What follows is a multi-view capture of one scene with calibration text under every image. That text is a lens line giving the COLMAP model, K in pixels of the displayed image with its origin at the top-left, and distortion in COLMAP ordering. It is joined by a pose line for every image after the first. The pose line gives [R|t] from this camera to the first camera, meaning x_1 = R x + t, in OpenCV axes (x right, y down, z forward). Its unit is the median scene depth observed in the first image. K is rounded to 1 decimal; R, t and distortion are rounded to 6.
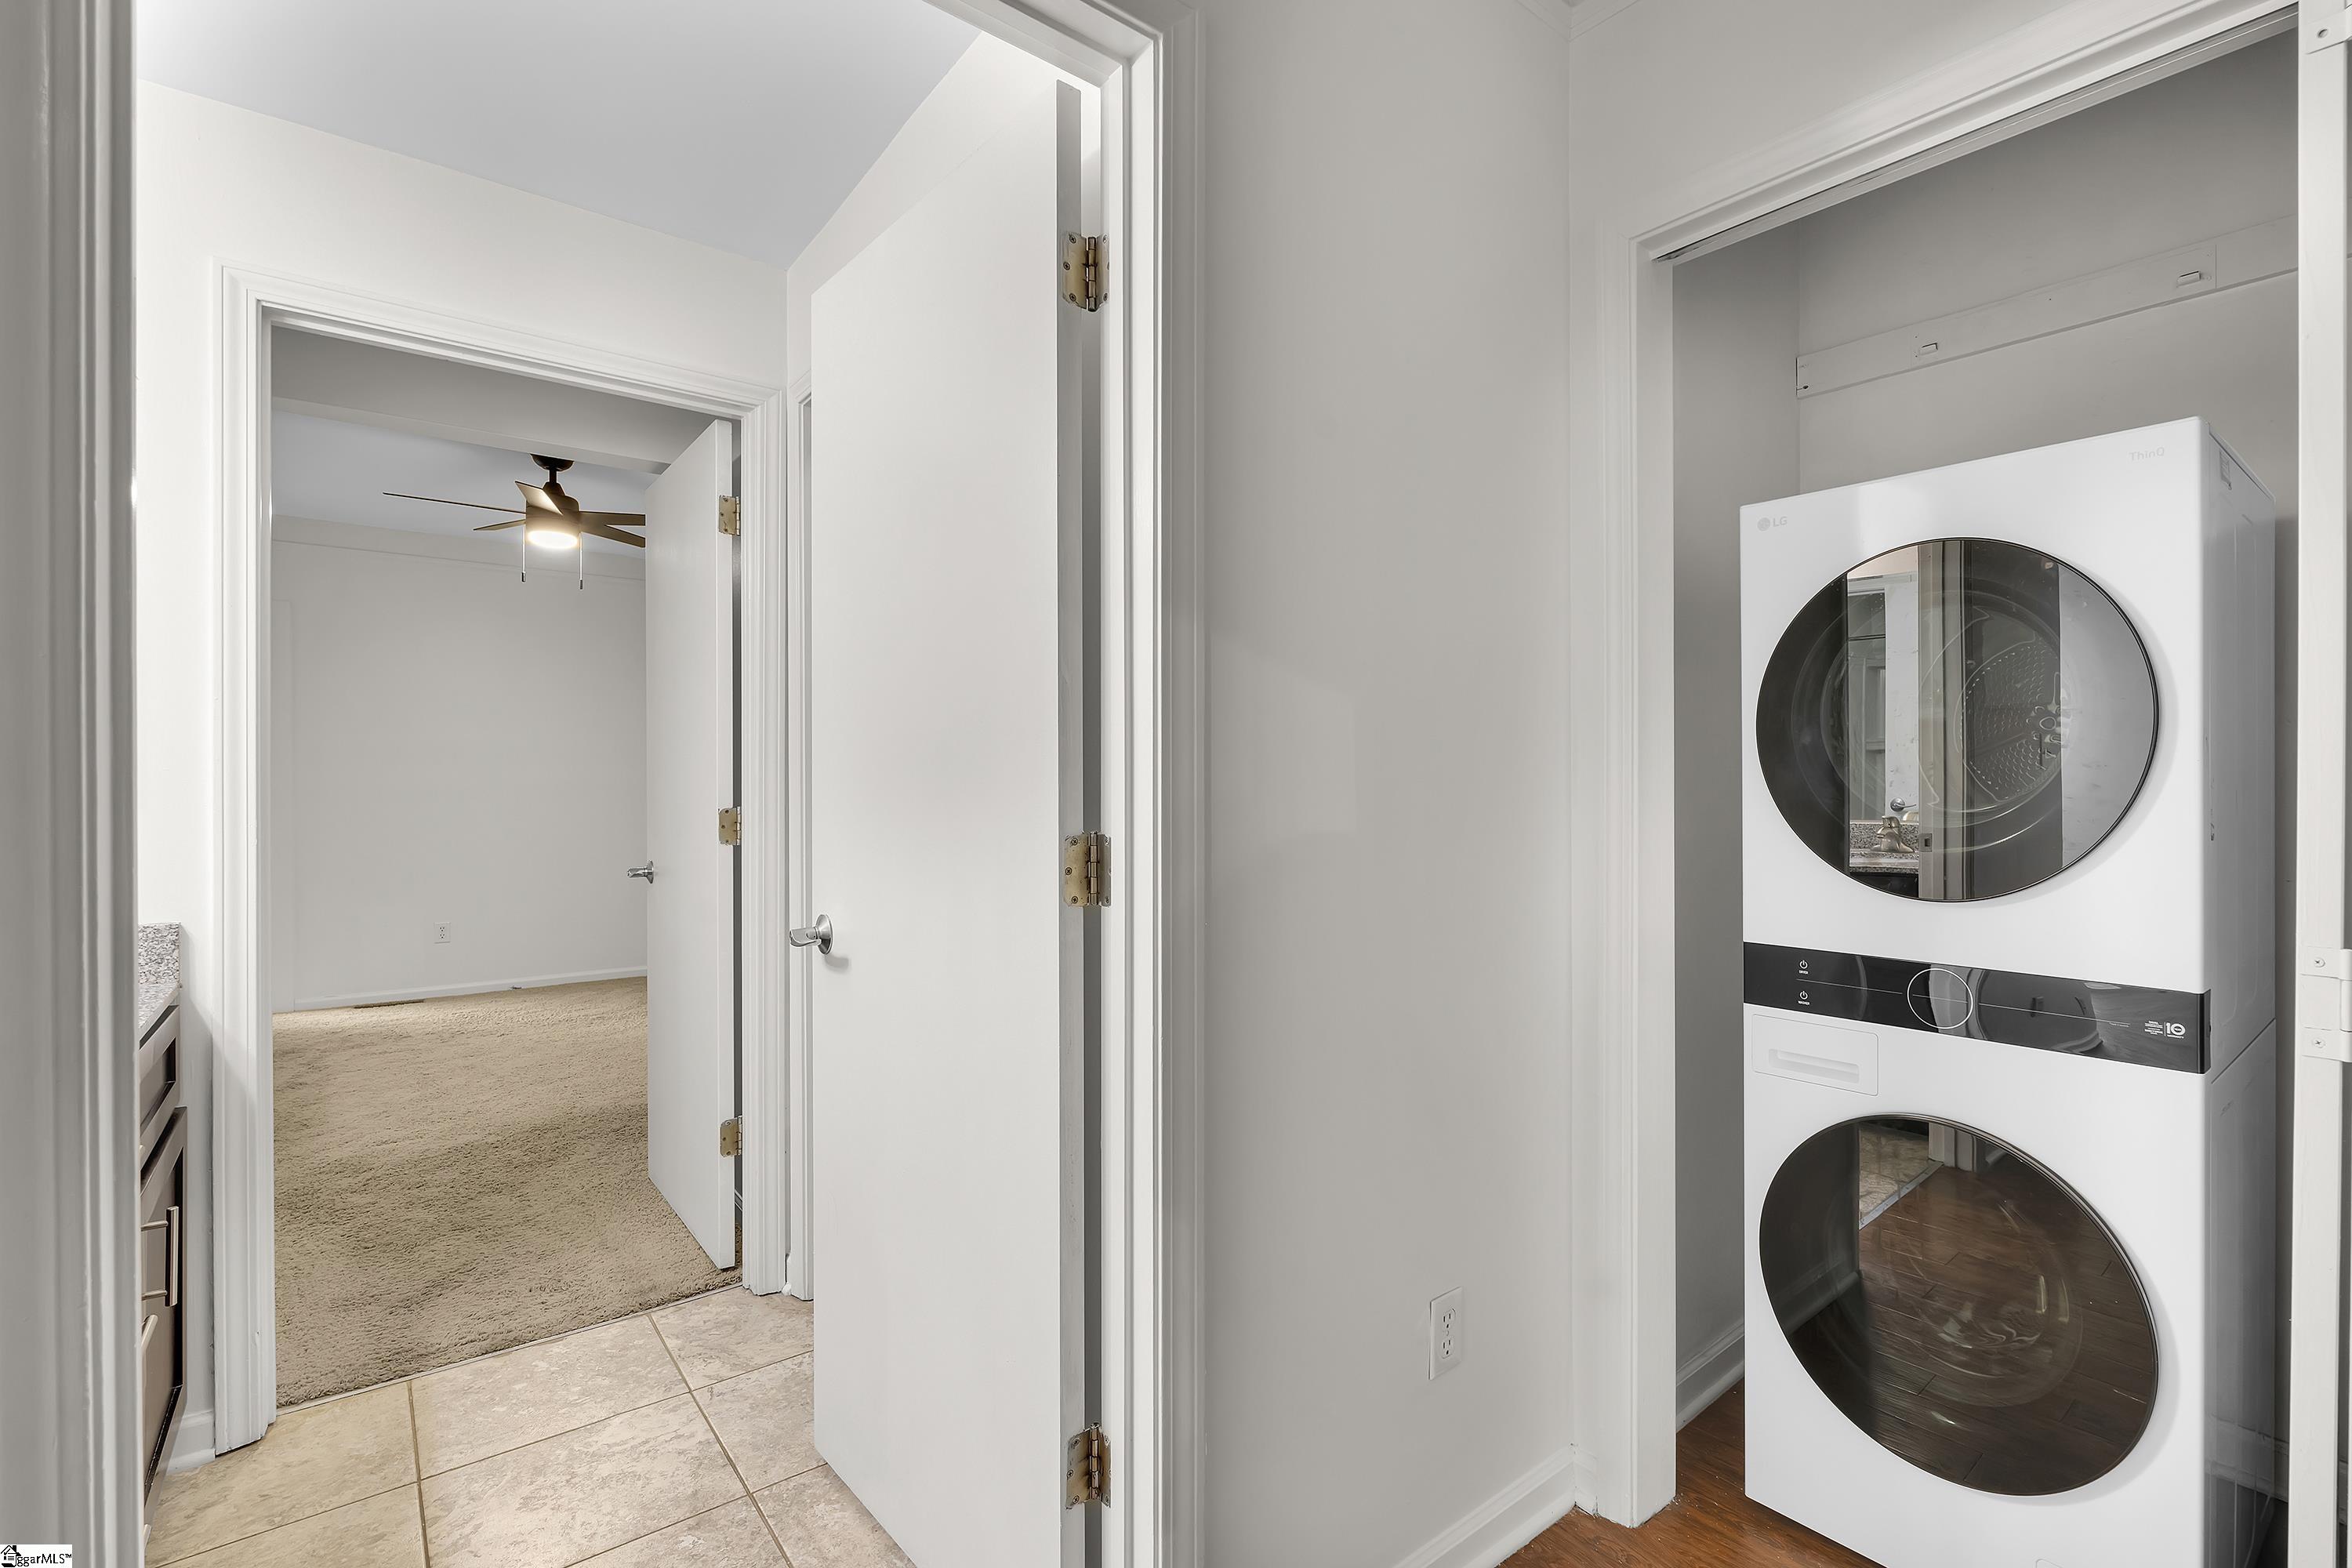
lens RADIAL K [[958.4, 0, 1176.0], [0, 958.4, 784.0], [0, 0, 1]] dist [0.000976, 0.000134]
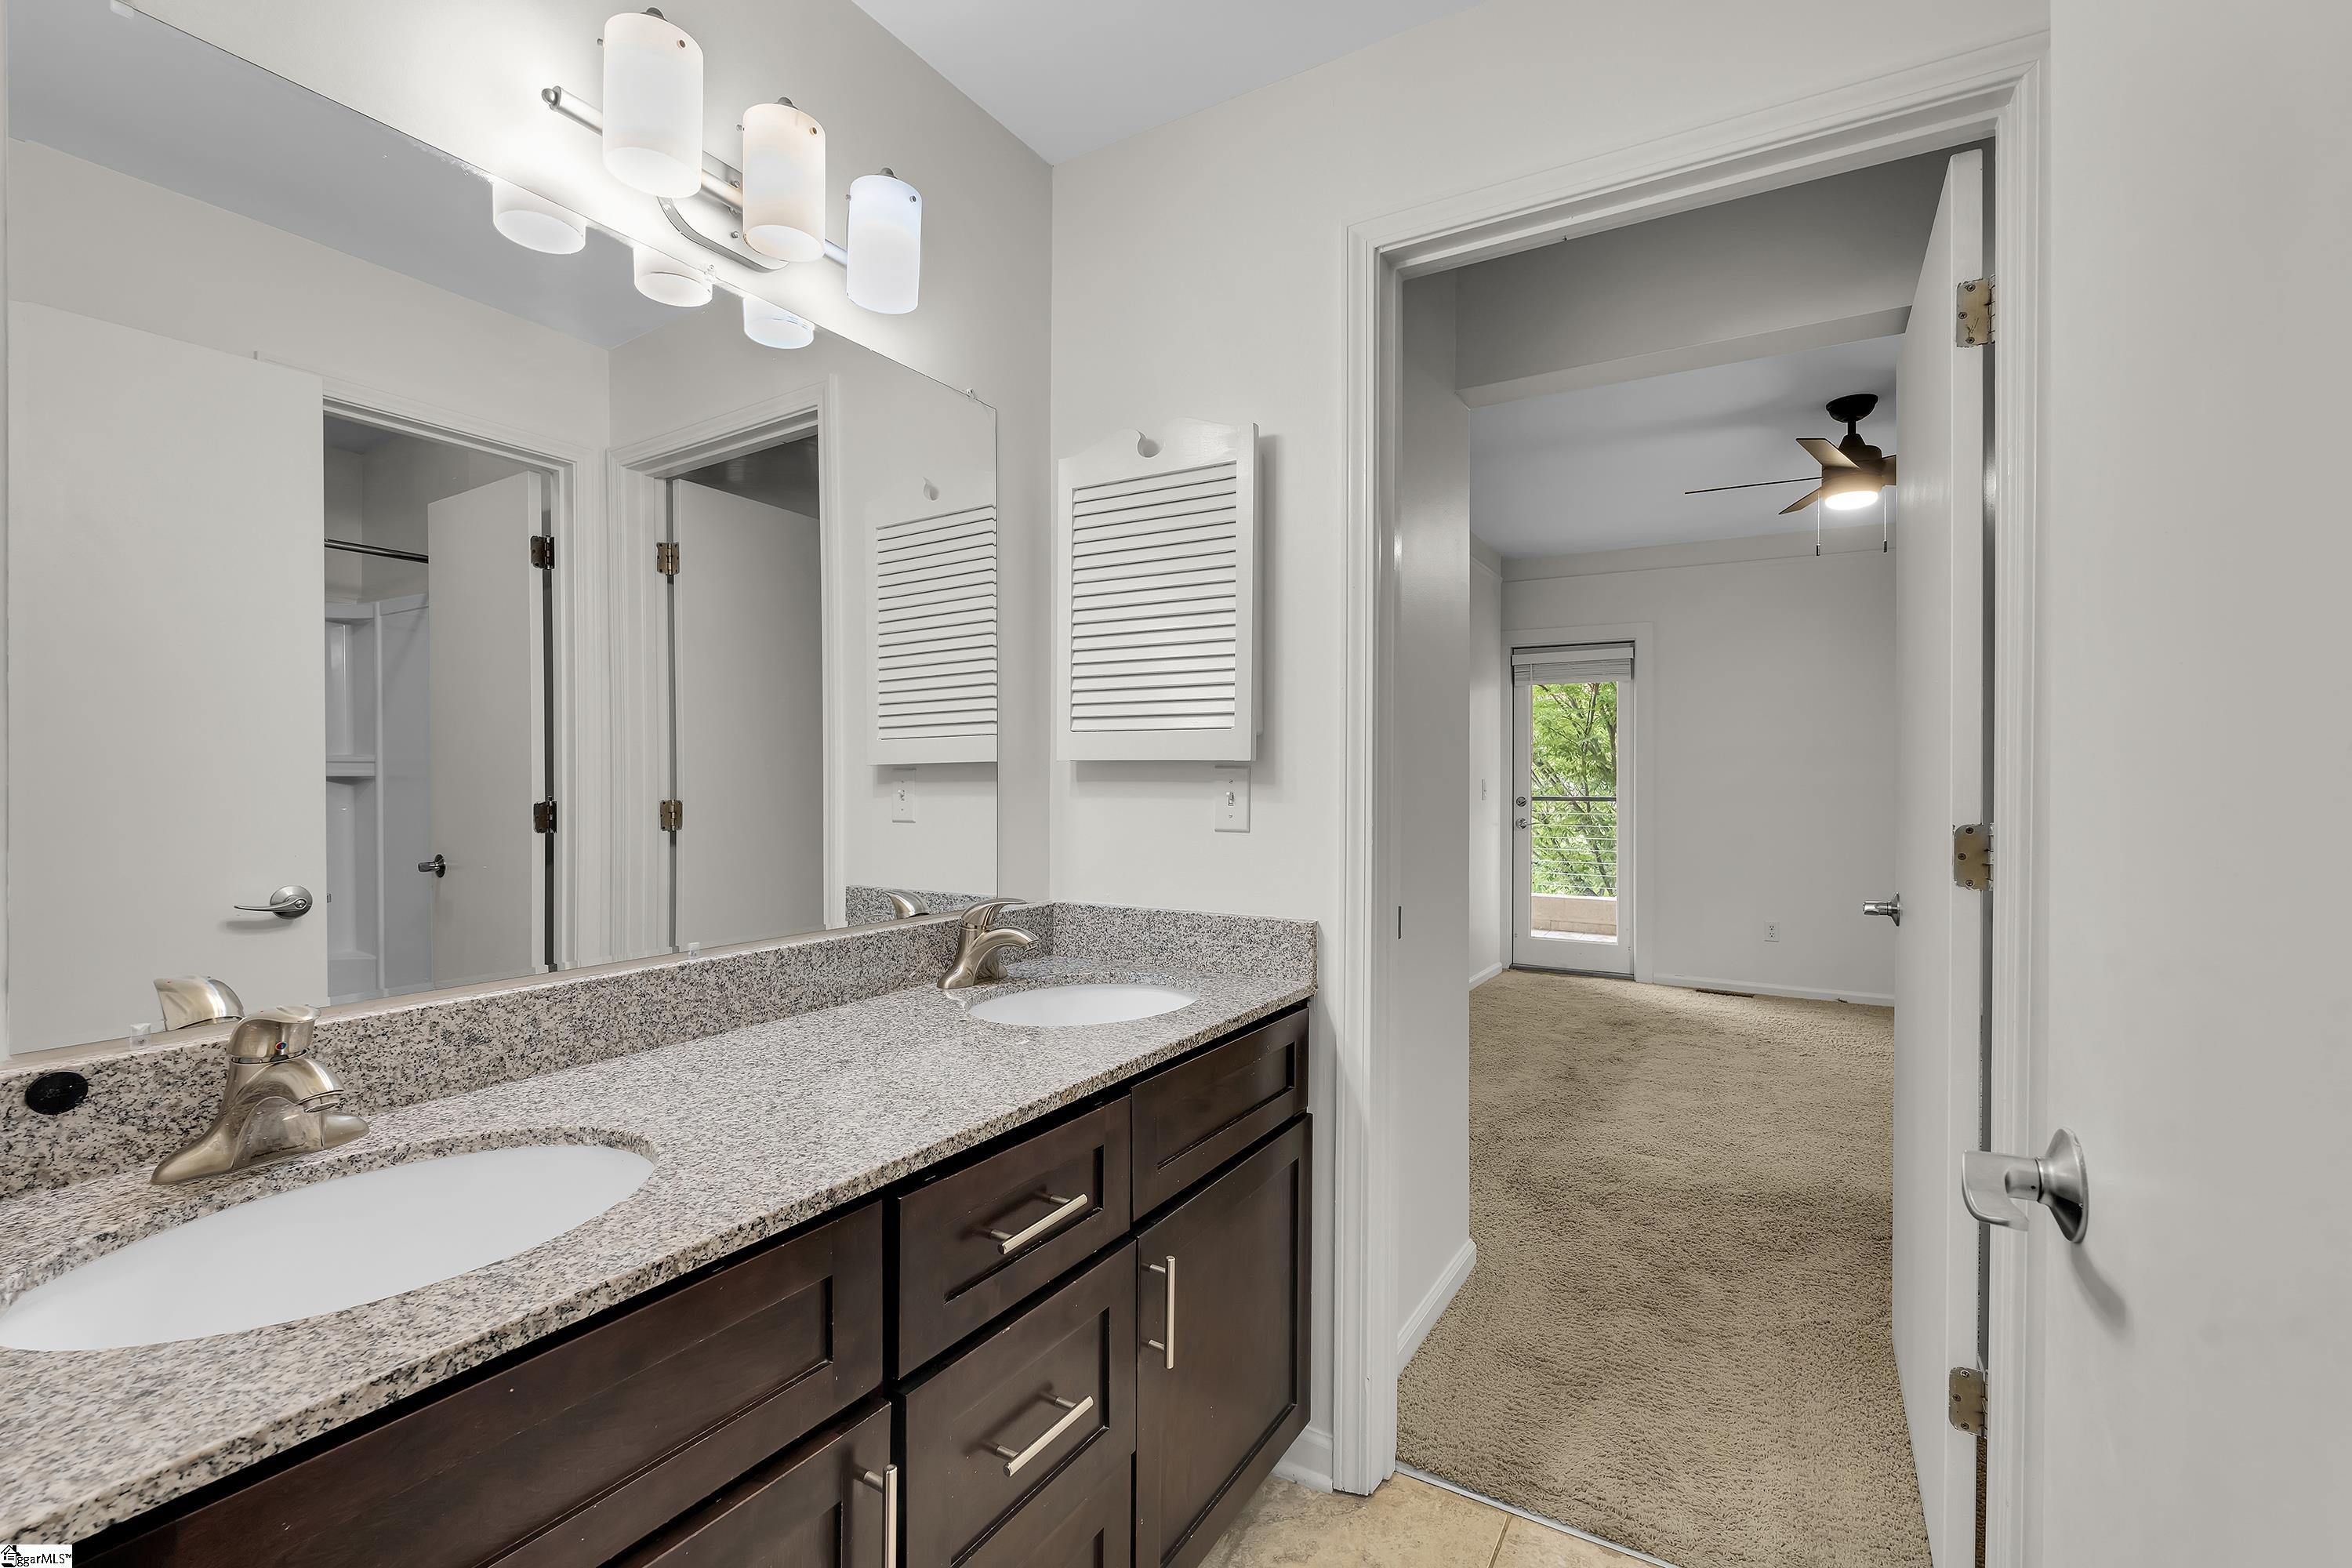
lens RADIAL K [[1053.9, 0, 1176.0], [0, 1053.9, 784.0], [0, 0, 1]] dist [0.001373, -0.011885]
pose [[0.394168, 0.005075, -0.919024, -0.053889], [-0.005124, 0.999981, 0.003324, 0.001029], [0.919024, 0.003398, 0.394187, 0.214407]]
